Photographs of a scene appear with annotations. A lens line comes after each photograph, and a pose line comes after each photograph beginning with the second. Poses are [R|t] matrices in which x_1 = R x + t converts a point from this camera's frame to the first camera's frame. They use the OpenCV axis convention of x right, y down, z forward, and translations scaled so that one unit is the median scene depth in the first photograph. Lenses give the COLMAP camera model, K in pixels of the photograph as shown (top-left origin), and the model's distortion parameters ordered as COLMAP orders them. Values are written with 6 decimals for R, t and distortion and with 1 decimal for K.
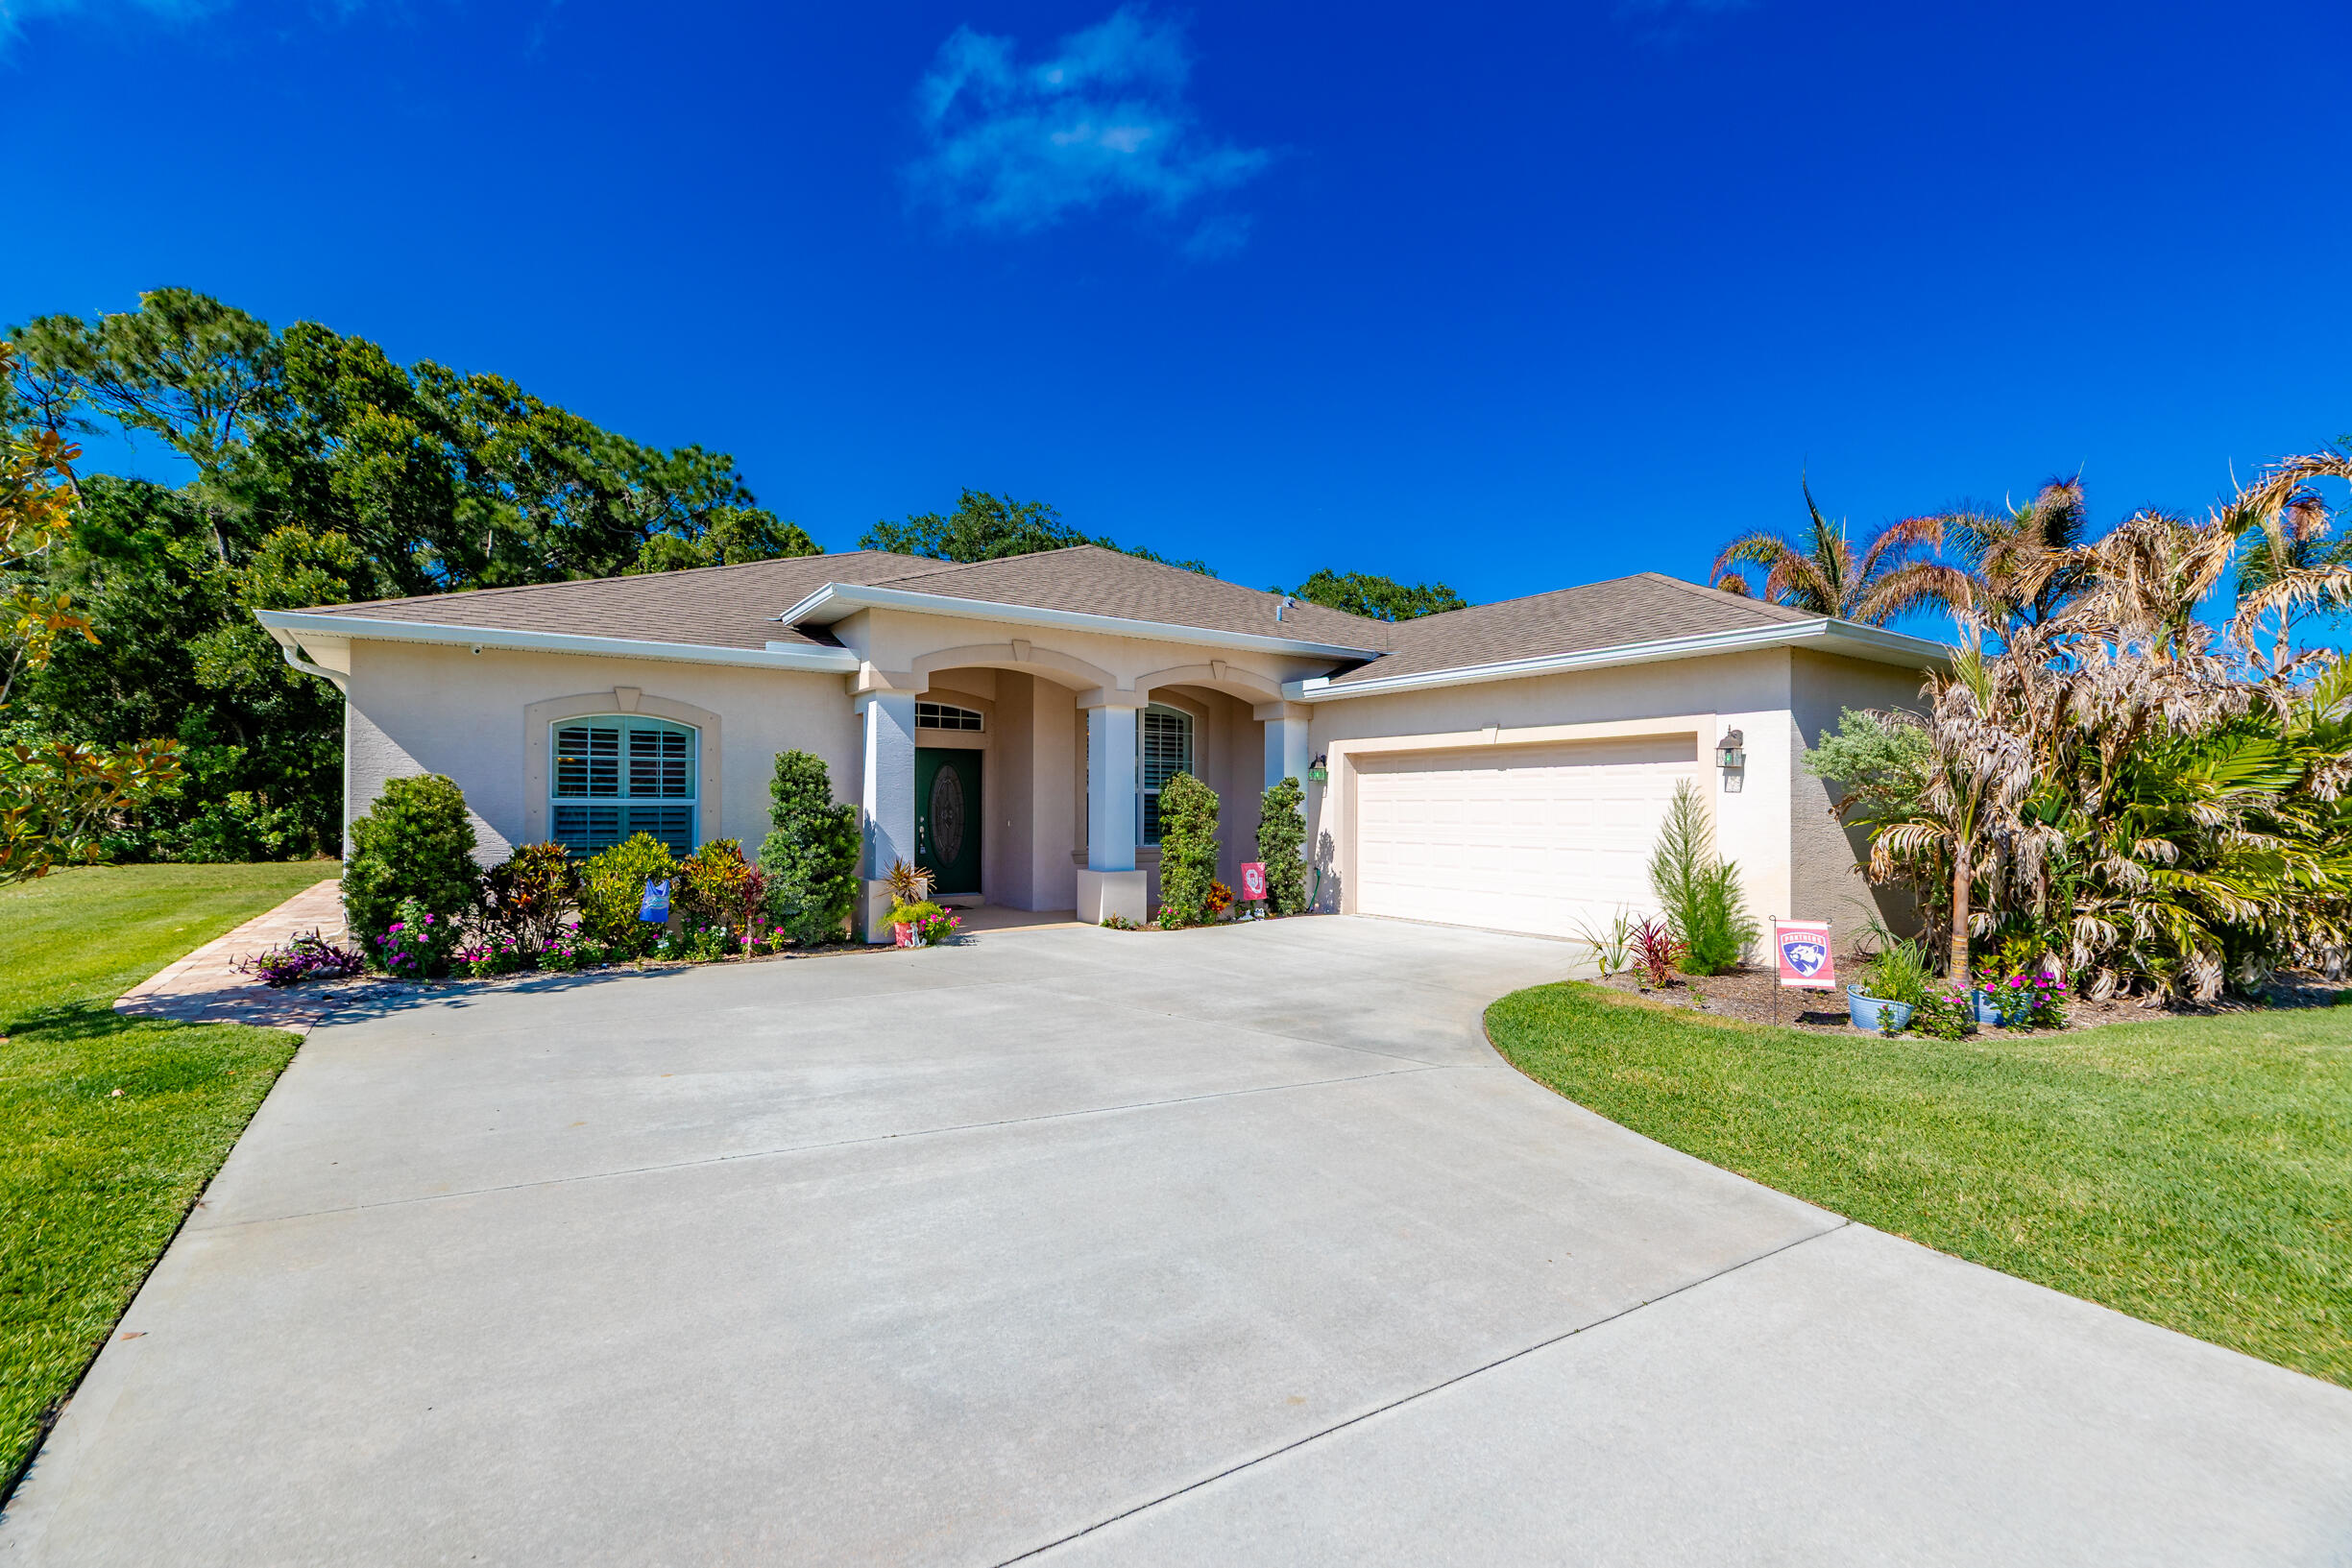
lens RADIAL K [[1052.4, 0, 1188.8], [0, 1052.4, 811.7], [0, 0, 1]] dist [0.013138, -0.000289]
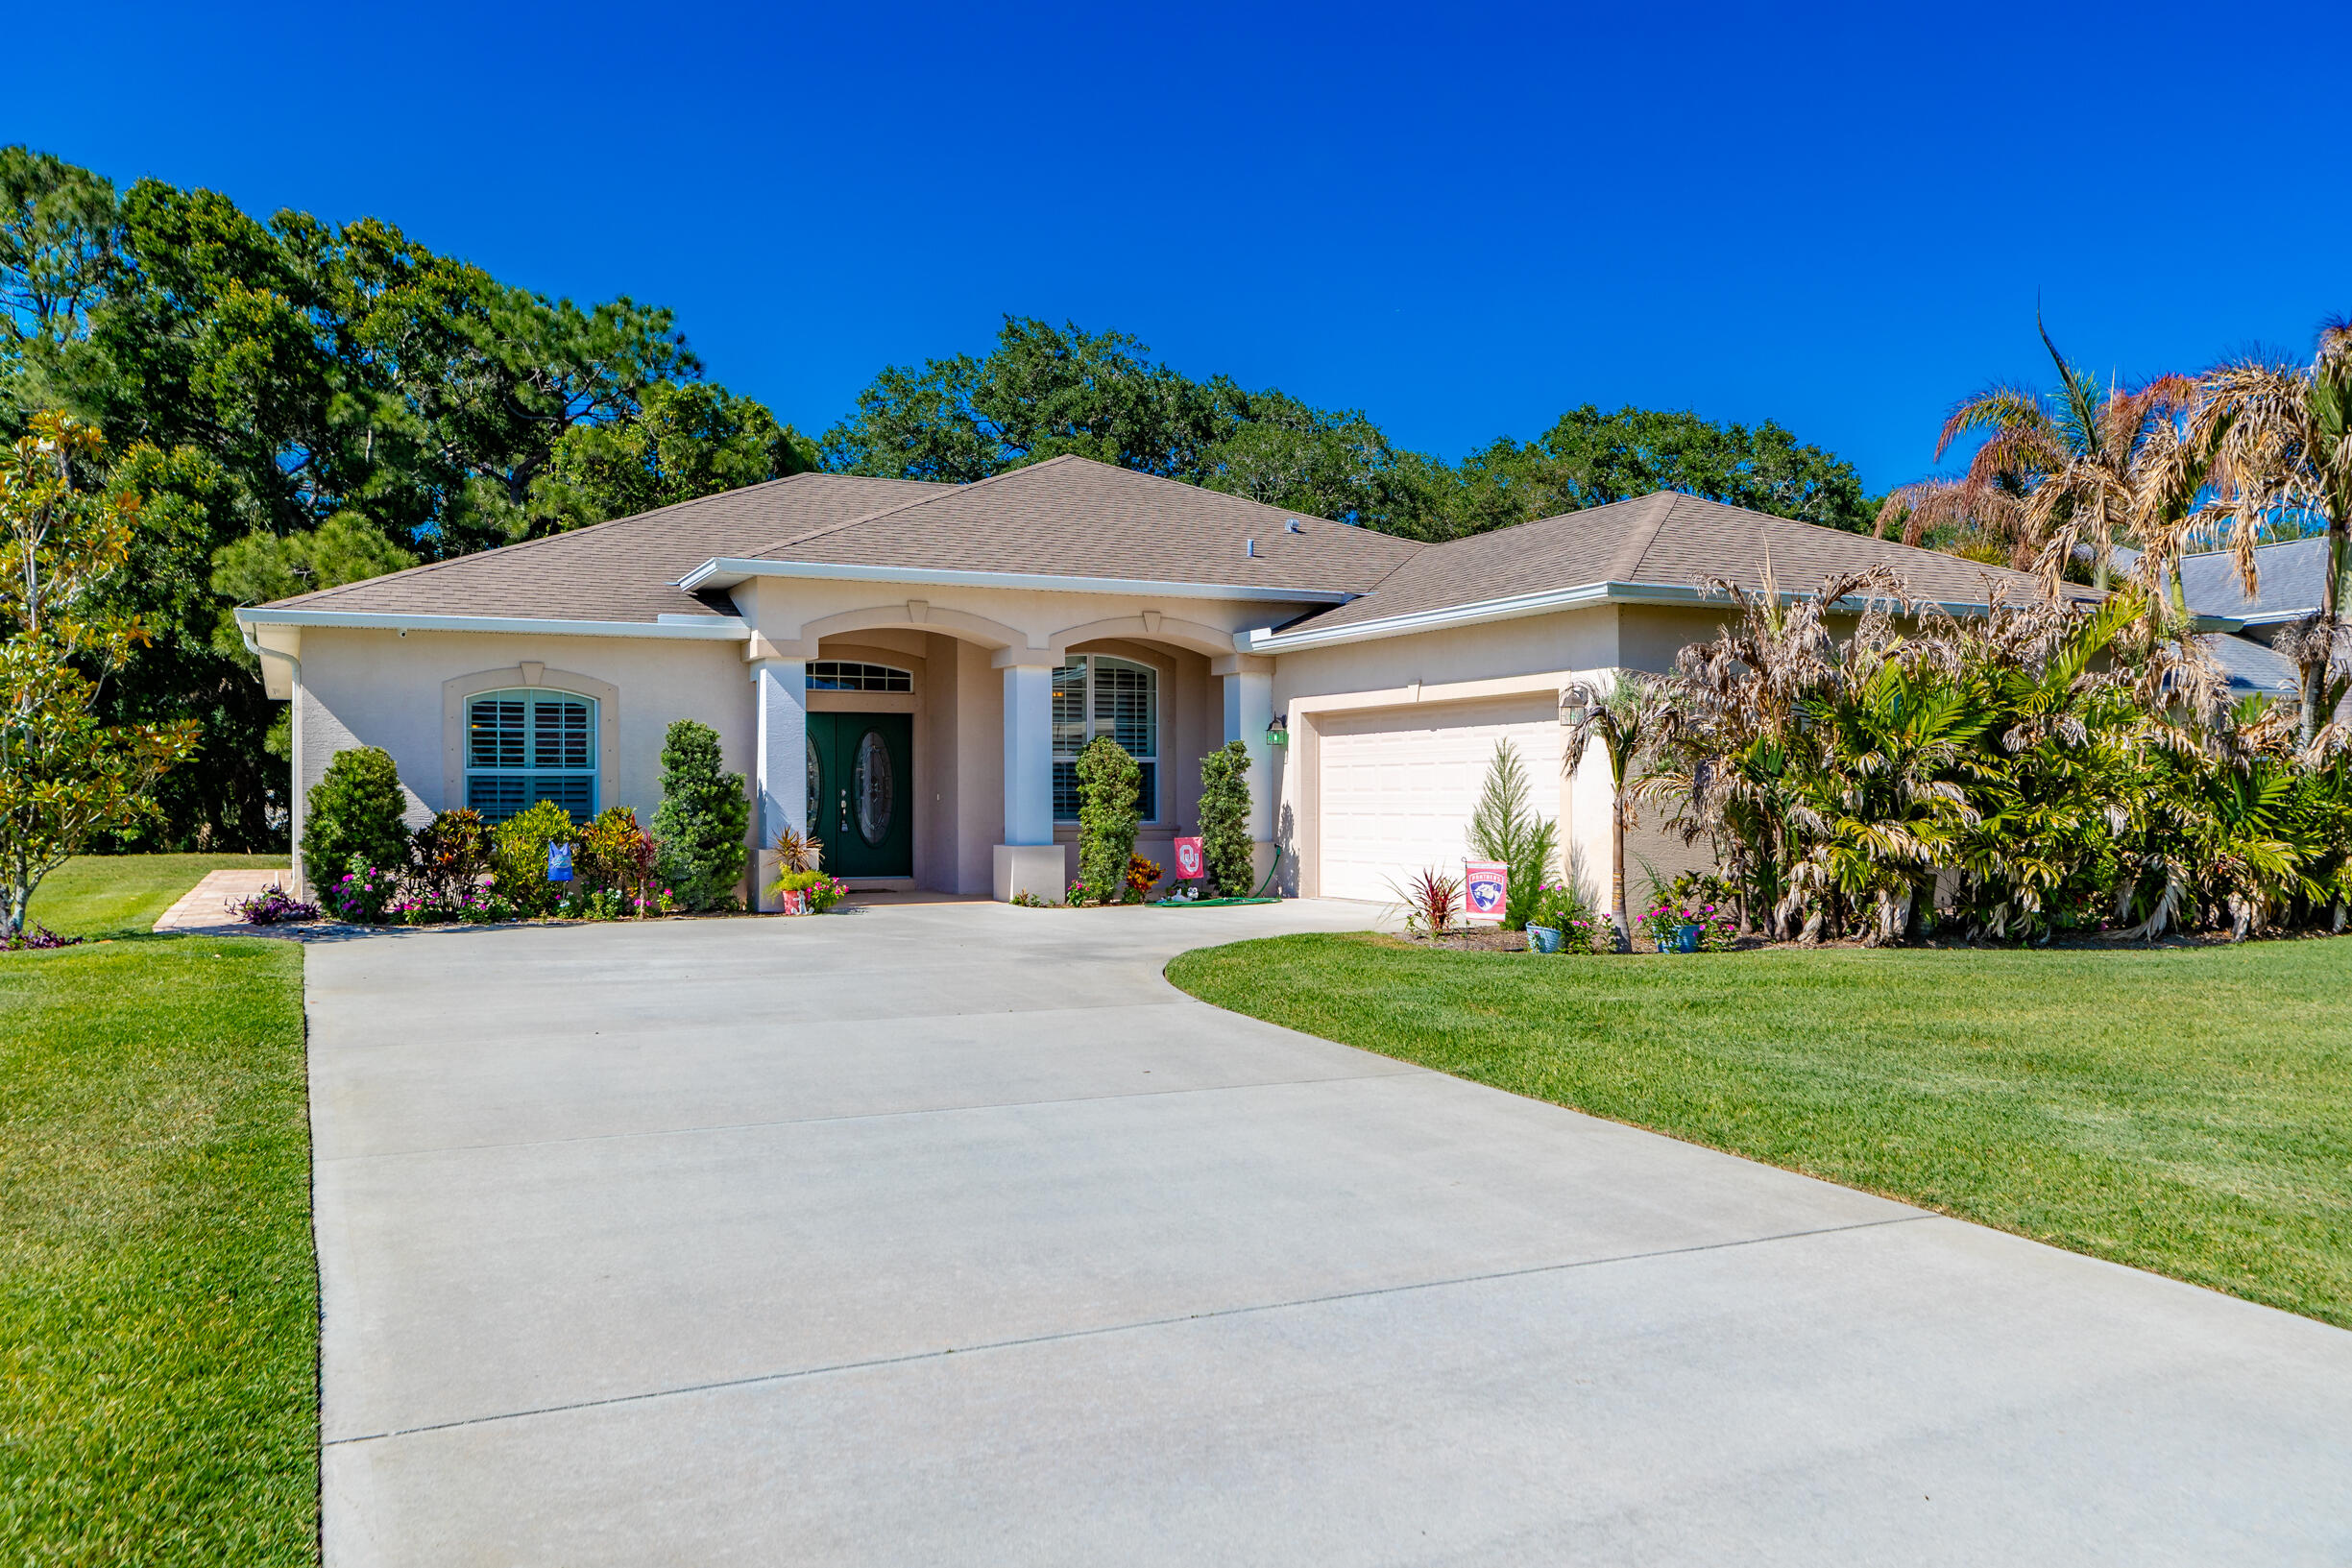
lens RADIAL K [[2023.6, 0, 1219.5], [0, 2023.6, 832.6], [0, 0, 1]] dist [0.057620, 0.001035]
pose [[0.984964, -0.003381, -0.172729, 0.391595], [0.005442, 0.999920, 0.011457, 0.025418], [0.172677, -0.012224, 0.984903, -0.700761]]
